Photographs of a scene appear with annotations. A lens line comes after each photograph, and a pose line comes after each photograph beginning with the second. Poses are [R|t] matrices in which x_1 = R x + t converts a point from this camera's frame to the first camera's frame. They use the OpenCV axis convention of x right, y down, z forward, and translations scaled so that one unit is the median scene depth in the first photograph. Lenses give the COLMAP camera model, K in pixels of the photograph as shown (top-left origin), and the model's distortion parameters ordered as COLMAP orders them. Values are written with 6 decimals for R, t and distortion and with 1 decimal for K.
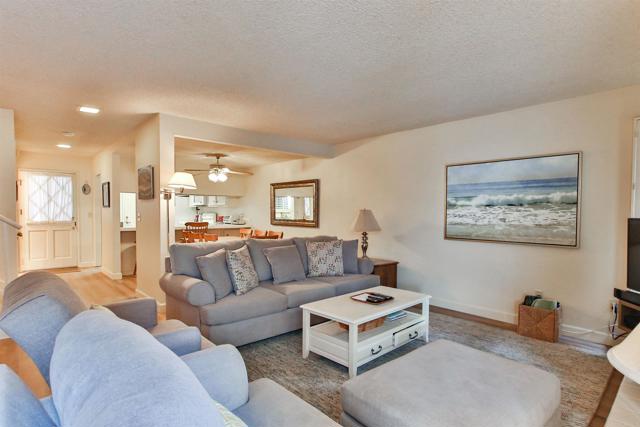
lens RADIAL K [[328.9, 0, 318.2], [0, 328.9, 220.9], [0, 0, 1]] dist [-0.011368, 0.001711]
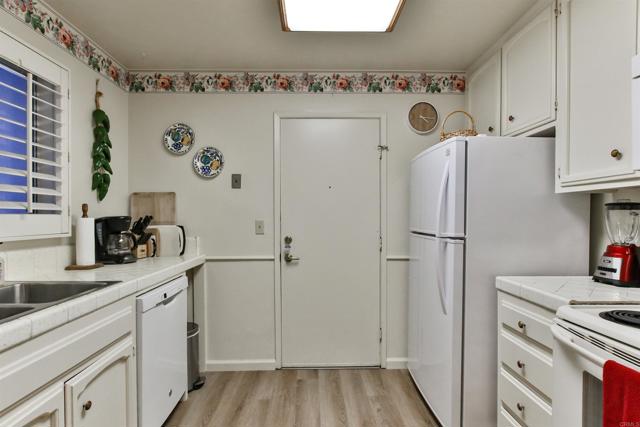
lens RADIAL K [[328.9, 0, 318.2], [0, 328.9, 220.9], [0, 0, 1]] dist [-0.011368, 0.001711]
pose [[0.751579, 0.004983, -0.659624, -0.899155], [-0.013772, 0.999872, -0.008138, -0.058009], [0.659499, 0.015200, 0.751552, 1.897820]]
